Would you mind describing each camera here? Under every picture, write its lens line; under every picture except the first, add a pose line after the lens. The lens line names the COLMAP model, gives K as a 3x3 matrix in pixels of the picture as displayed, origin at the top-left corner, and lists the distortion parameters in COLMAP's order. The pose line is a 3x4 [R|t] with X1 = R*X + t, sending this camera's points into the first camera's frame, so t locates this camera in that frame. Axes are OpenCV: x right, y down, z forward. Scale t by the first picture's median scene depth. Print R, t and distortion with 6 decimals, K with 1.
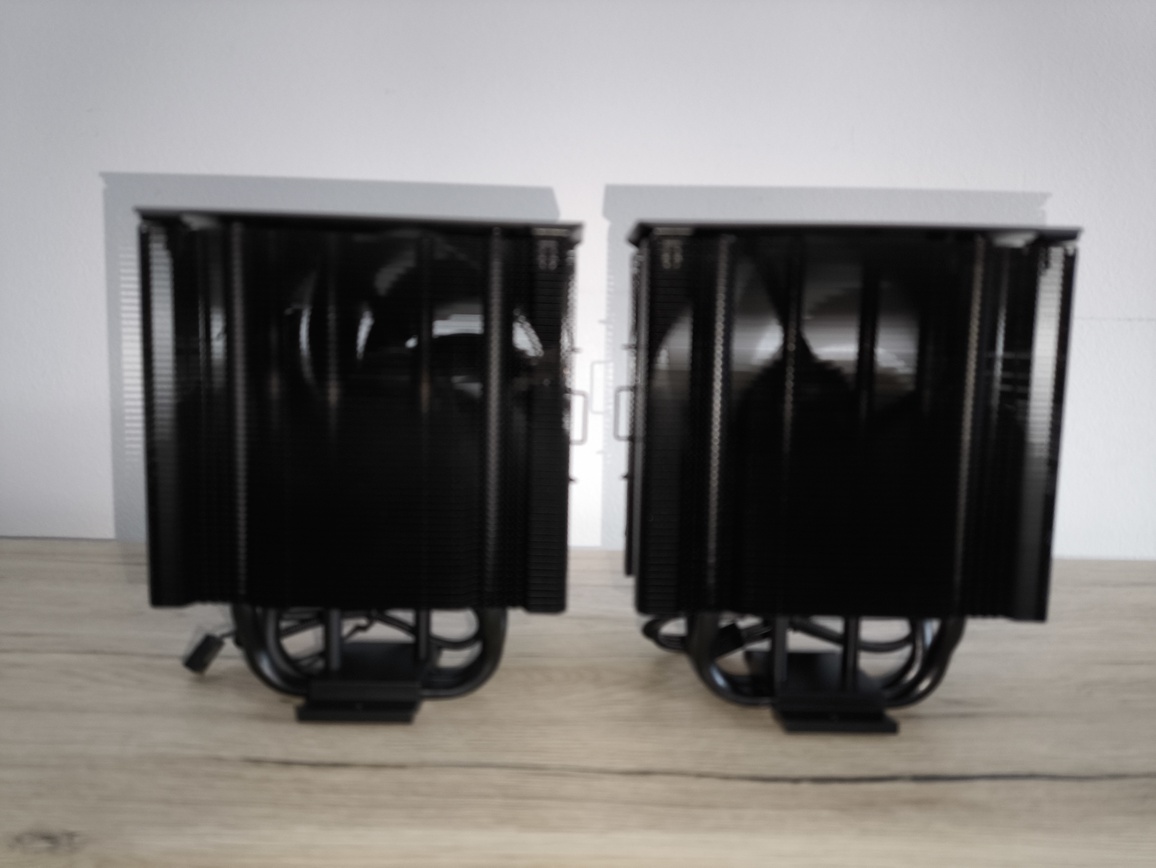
lens RADIAL K [[859.2, 0, 577.1], [0, 859.2, 438.8], [0, 0, 1]] dist [0.047858, -0.091166]
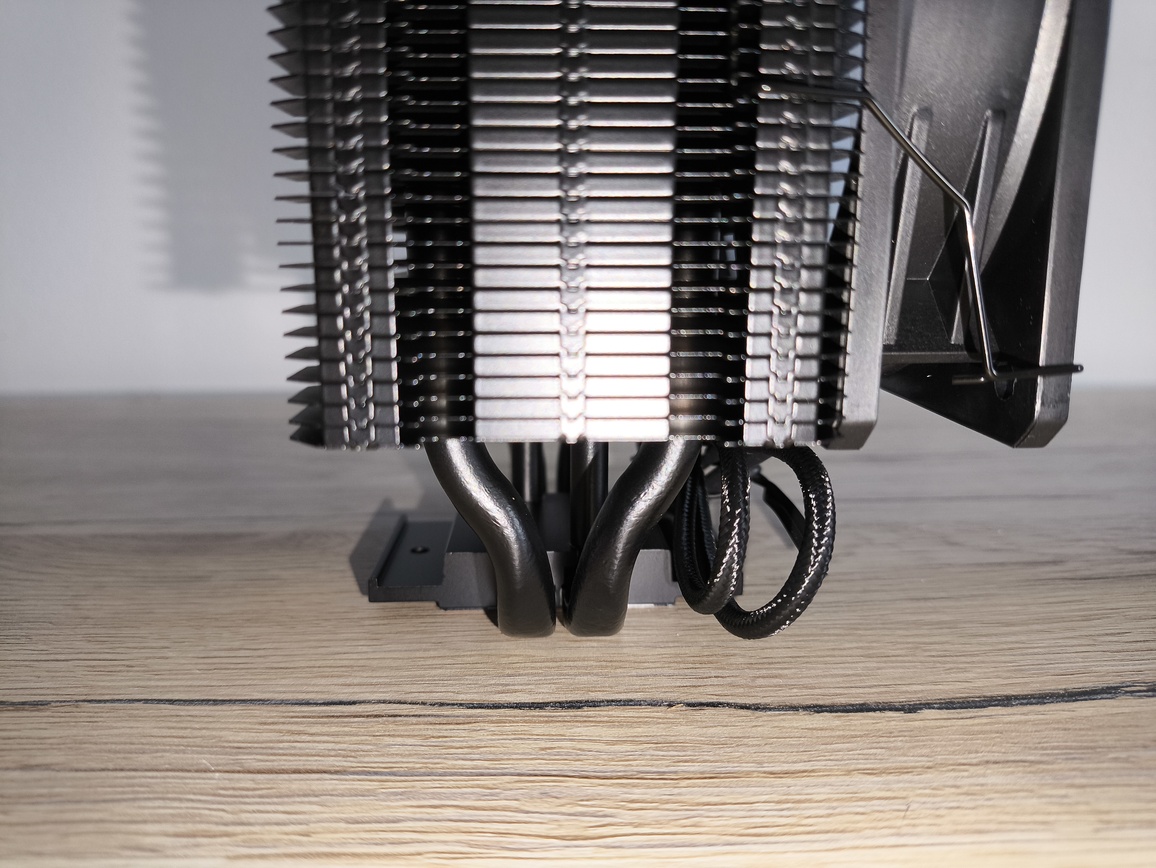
lens RADIAL K [[899.0, 0, 581.6], [0, 899.0, 430.4], [0, 0, 1]] dist [0.066204, -0.225814]
pose [[0.999198, -0.029705, 0.026844, 0.072583], [0.027593, 0.996734, 0.075895, 0.208016], [-0.029010, -0.075093, 0.996754, 0.538817]]
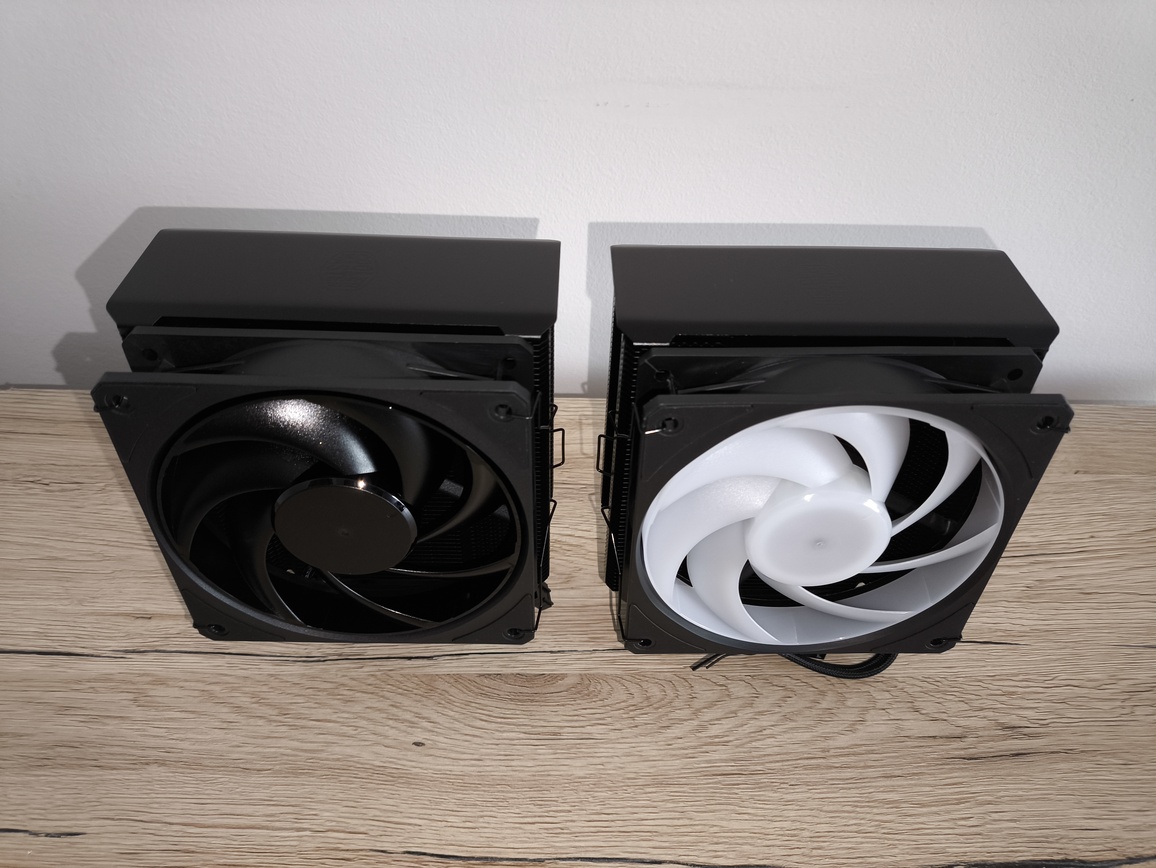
lens RADIAL K [[878.7, 0, 583.6], [0, 878.7, 433.8], [0, 0, 1]] dist [0.027669, -0.075993]
pose [[0.999969, 0.006807, 0.003840, -0.152349], [-0.007777, 0.818057, 0.575085, -0.800323], [0.000773, -0.575097, 0.818085, 0.345127]]
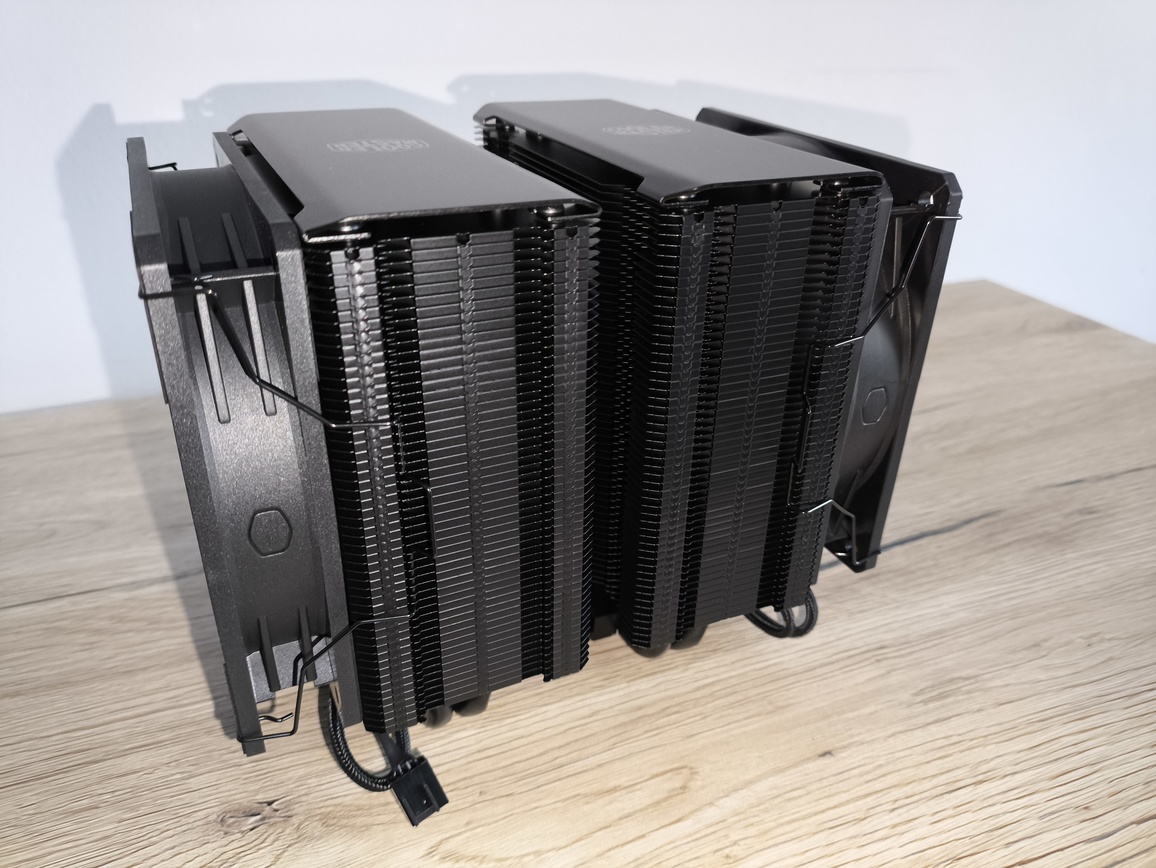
lens RADIAL K [[878.7, 0, 583.6], [0, 878.7, 433.8], [0, 0, 1]] dist [0.027669, -0.075993]
pose [[0.921650, -0.181074, 0.343181, -0.436606], [0.045743, 0.928974, 0.367309, -0.309599], [-0.385316, -0.322832, 0.864472, 0.034661]]
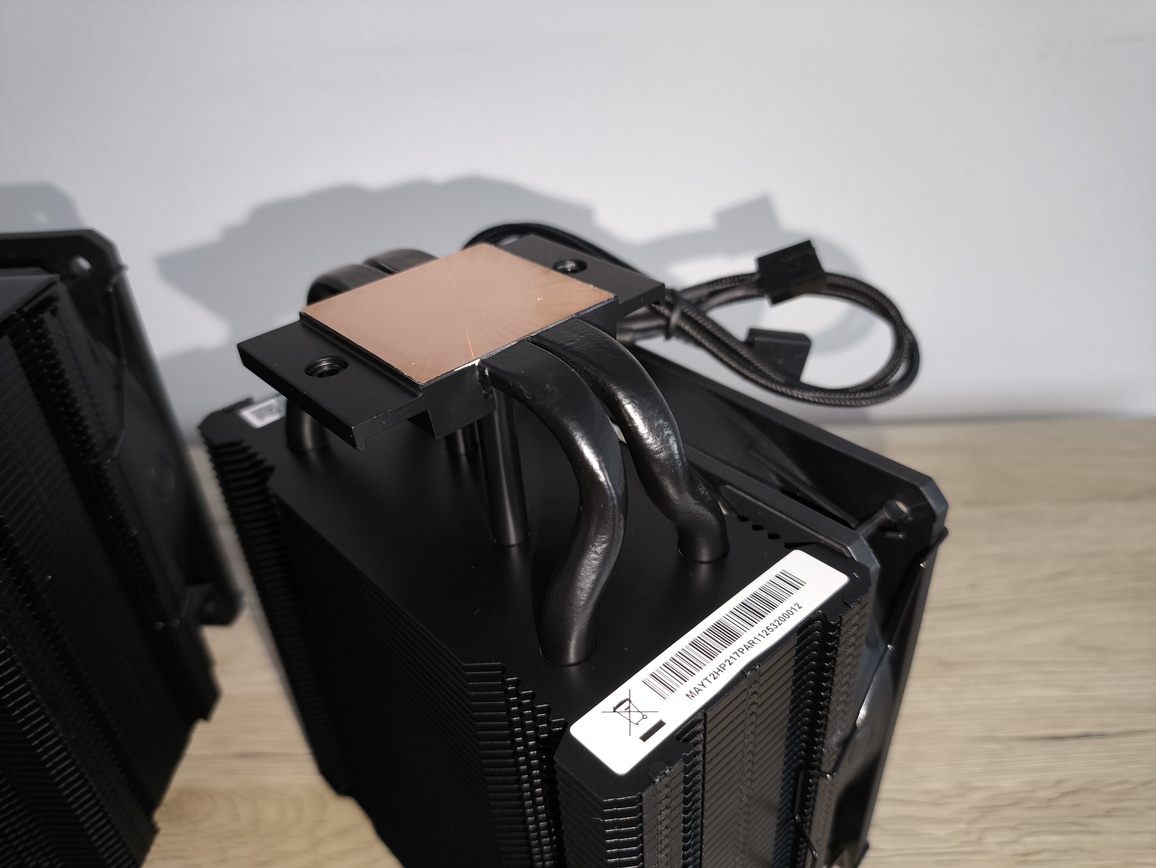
lens RADIAL K [[922.8, 0, 582.6], [0, 922.8, 431.3], [0, 0, 1]] dist [-0.054935, 0.006764]
pose [[0.994592, -0.042772, -0.094645, 0.433518], [0.081051, 0.889457, 0.449775, -0.462050], [0.064945, -0.455013, 0.888113, 0.575521]]
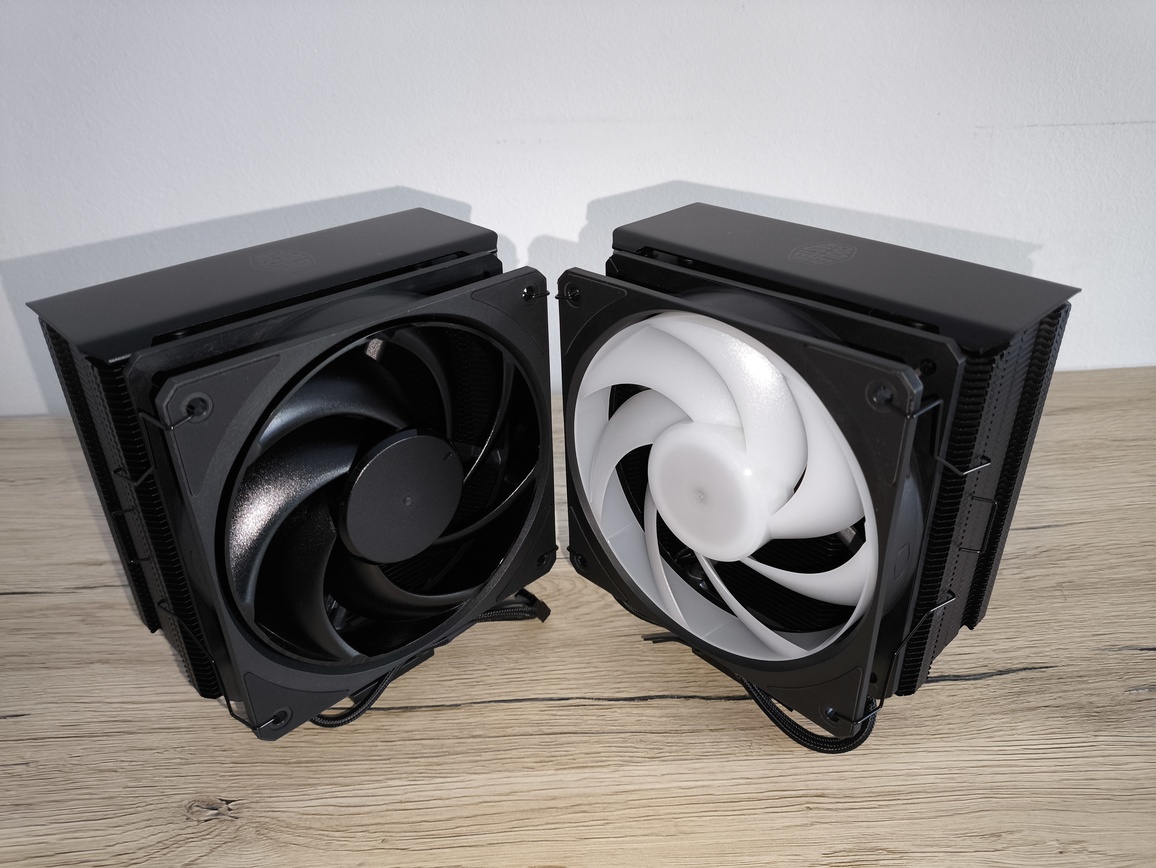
lens RADIAL K [[872.5, 0, 577.7], [0, 872.5, 435.6], [0, 0, 1]] dist [0.057784, -0.111229]
pose [[0.997736, -0.060339, 0.029688, -0.038027], [0.044184, 0.921023, 0.386993, -0.488412], [-0.050694, -0.384805, 0.921605, -0.057826]]
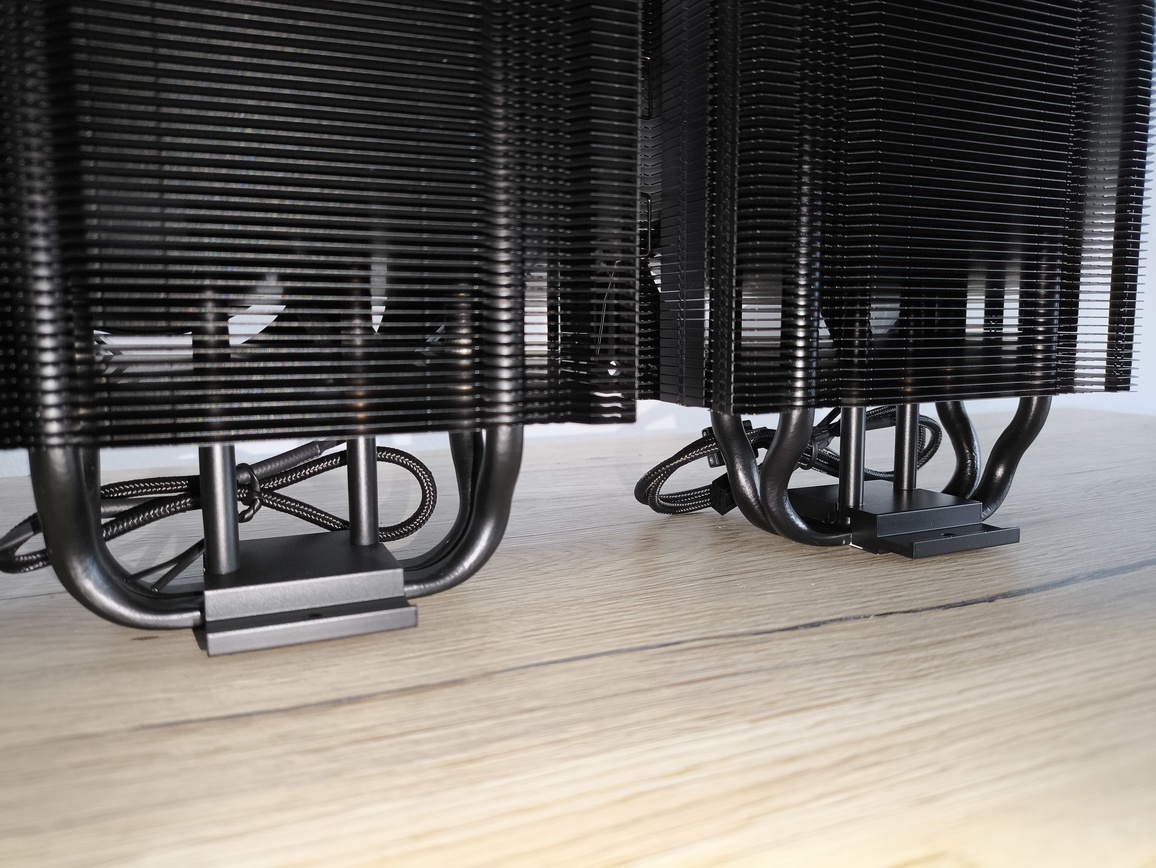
lens RADIAL K [[859.2, 0, 577.1], [0, 859.2, 438.8], [0, 0, 1]] dist [0.047858, -0.091166]
pose [[0.921400, -0.076899, 0.380932, -0.332269], [0.071588, 0.997038, 0.028115, 0.210186], [-0.381965, 0.001365, 0.924176, 0.447998]]
